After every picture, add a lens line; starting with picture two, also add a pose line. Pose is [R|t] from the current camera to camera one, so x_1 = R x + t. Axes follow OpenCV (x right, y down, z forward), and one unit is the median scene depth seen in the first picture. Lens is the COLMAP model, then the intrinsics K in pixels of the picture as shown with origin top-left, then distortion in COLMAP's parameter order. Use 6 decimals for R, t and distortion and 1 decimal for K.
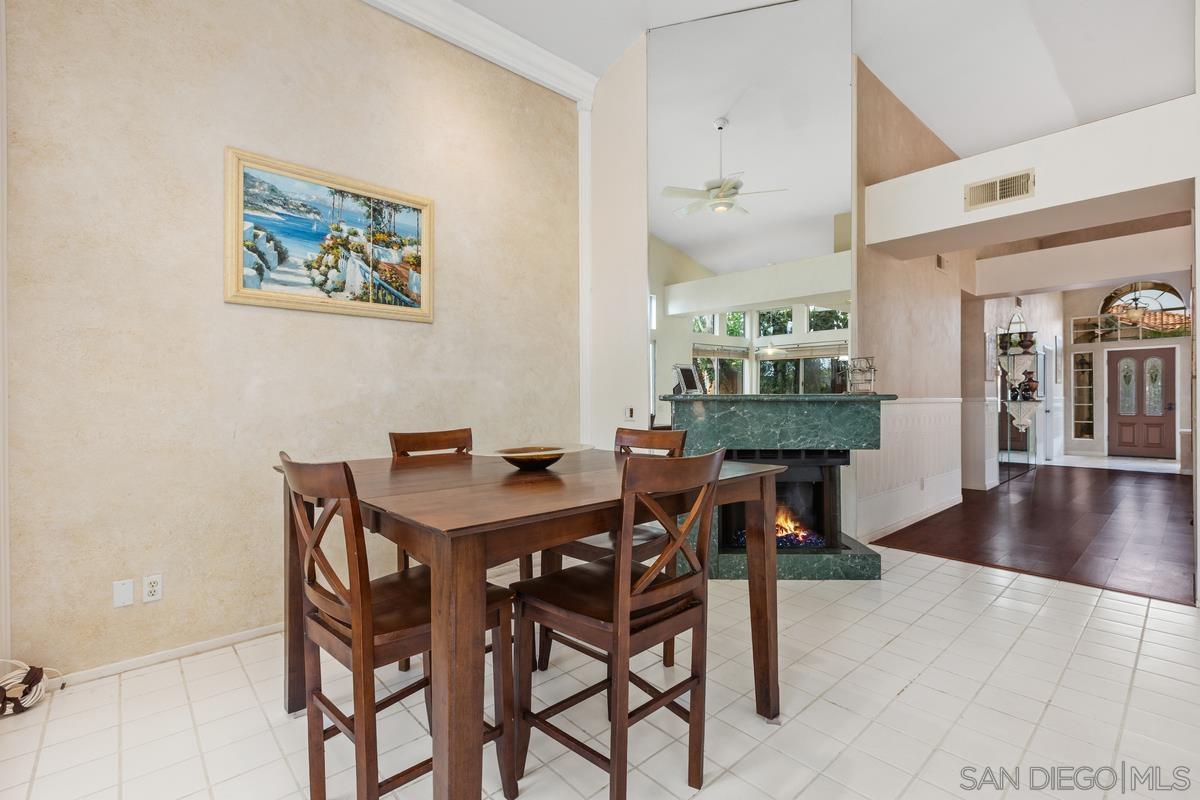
lens RADIAL K [[530.6, 0, 579.5], [0, 530.6, 404.8], [0, 0, 1]] dist [0.001921, -0.000158]
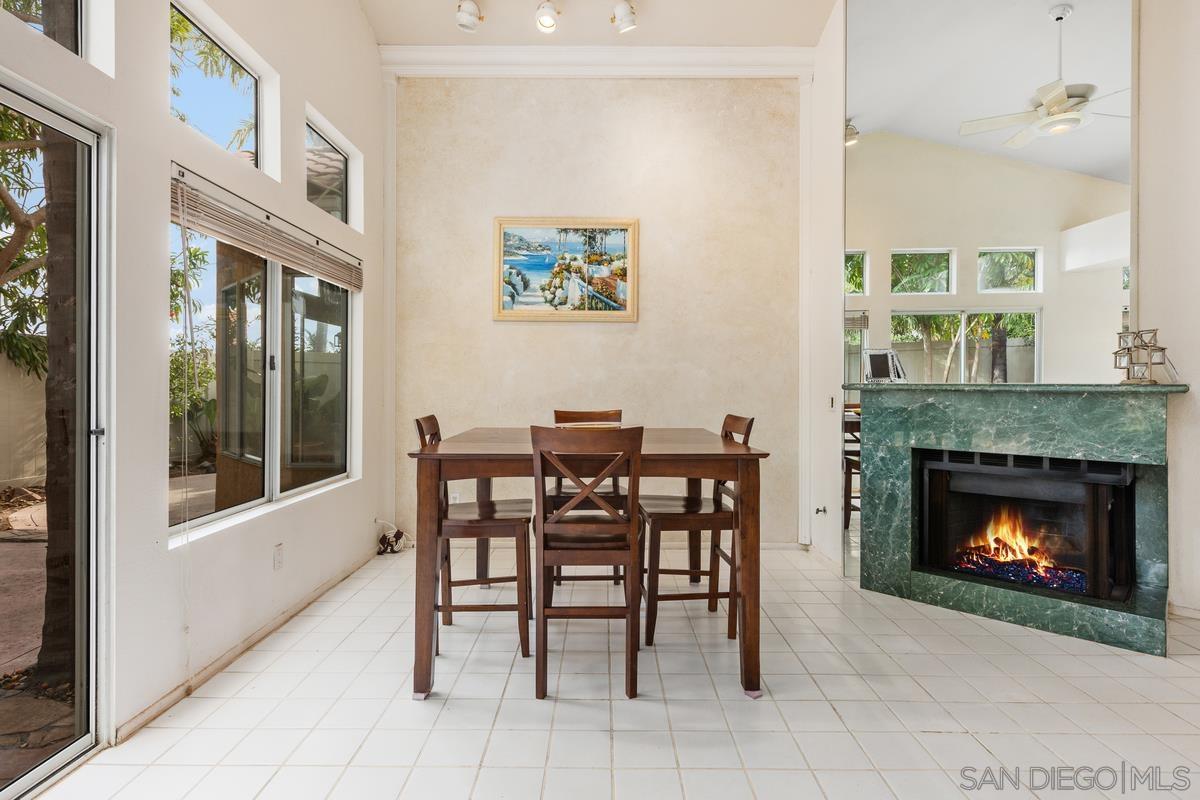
lens RADIAL K [[586.0, 0, 594.4], [0, 586.0, 392.2], [0, 0, 1]] dist [0.007042, -0.002346]
pose [[0.750408, 0.015406, -0.660796, 0.572696], [-0.013884, 0.999875, 0.007544, -0.005722], [0.660830, 0.003513, 0.750528, -0.052559]]
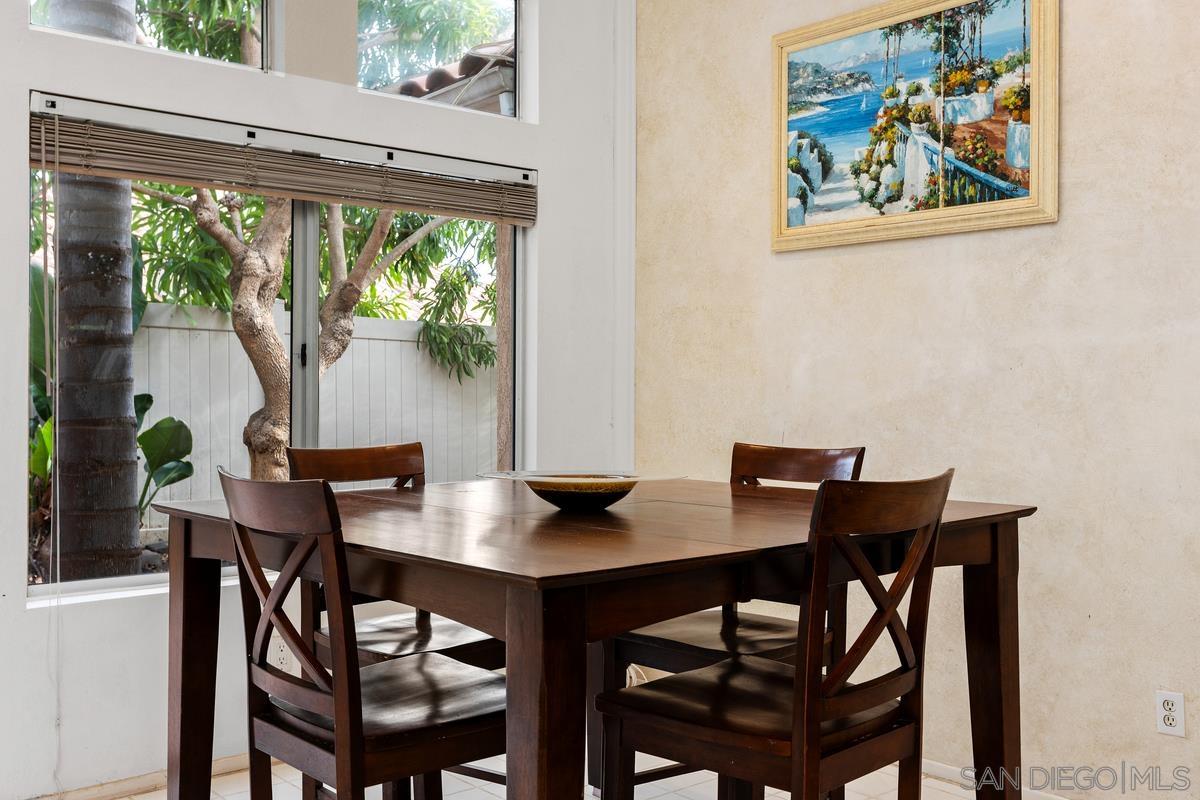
lens RADIAL K [[1128.2, 0, 603.9], [0, 1128.2, 395.7], [0, 0, 1]] dist [-0.002648, 0.000000]
pose [[0.019466, 0.011509, -0.999744, 0.753390], [-0.010093, 0.999885, 0.011314, -0.012618], [0.999760, 0.009871, 0.019580, 0.650766]]
